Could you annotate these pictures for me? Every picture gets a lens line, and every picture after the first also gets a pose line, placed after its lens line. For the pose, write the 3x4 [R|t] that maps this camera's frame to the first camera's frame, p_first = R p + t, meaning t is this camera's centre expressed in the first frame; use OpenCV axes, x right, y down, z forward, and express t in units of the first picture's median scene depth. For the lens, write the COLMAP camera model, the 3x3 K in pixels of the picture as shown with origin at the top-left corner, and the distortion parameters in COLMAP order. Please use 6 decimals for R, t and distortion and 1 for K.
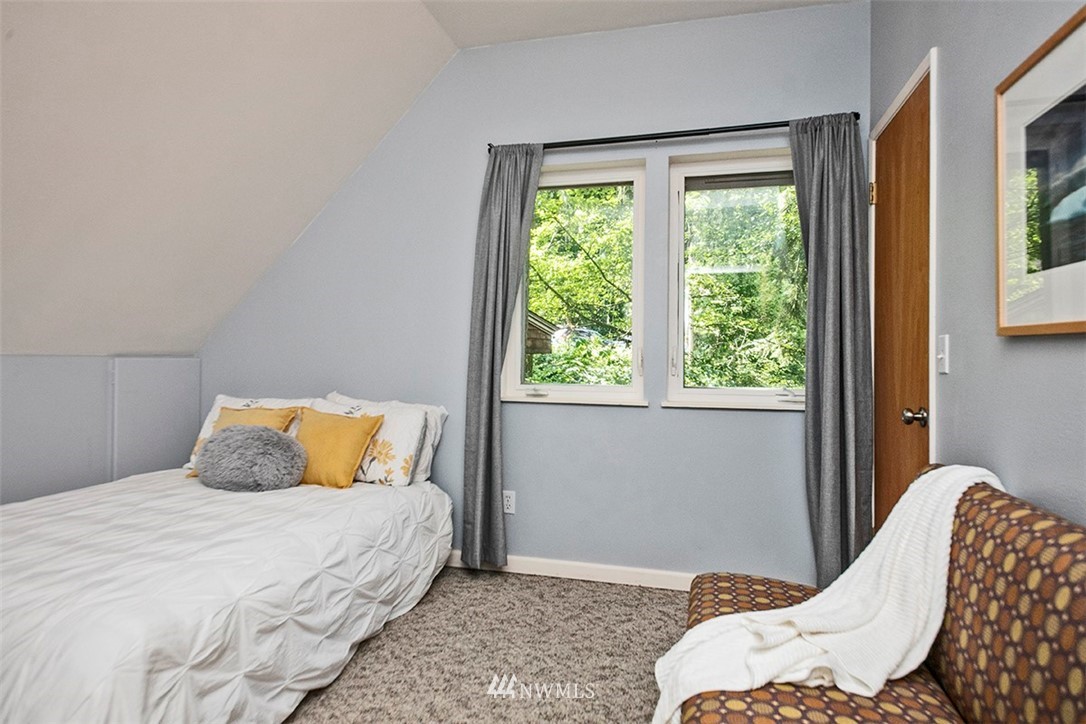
lens RADIAL K [[645.8, 0, 543.0], [0, 645.8, 362.0], [0, 0, 1]] dist [0.001935, 0.000089]
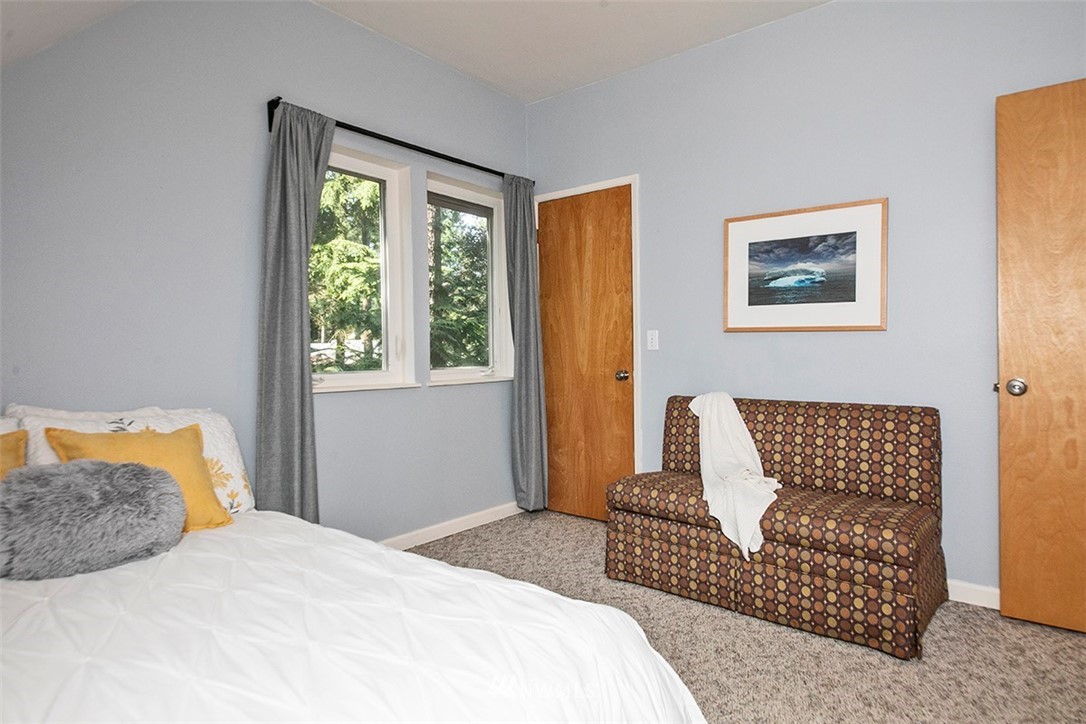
lens RADIAL K [[617.7, 0, 543.0], [0, 617.7, 362.0], [0, 0, 1]] dist [0.000308, 0.000073]
pose [[0.383814, -0.025600, 0.923056, -0.752315], [0.016512, 0.999646, 0.020858, 0.005325], [-0.923263, 0.007236, 0.384101, 0.382865]]
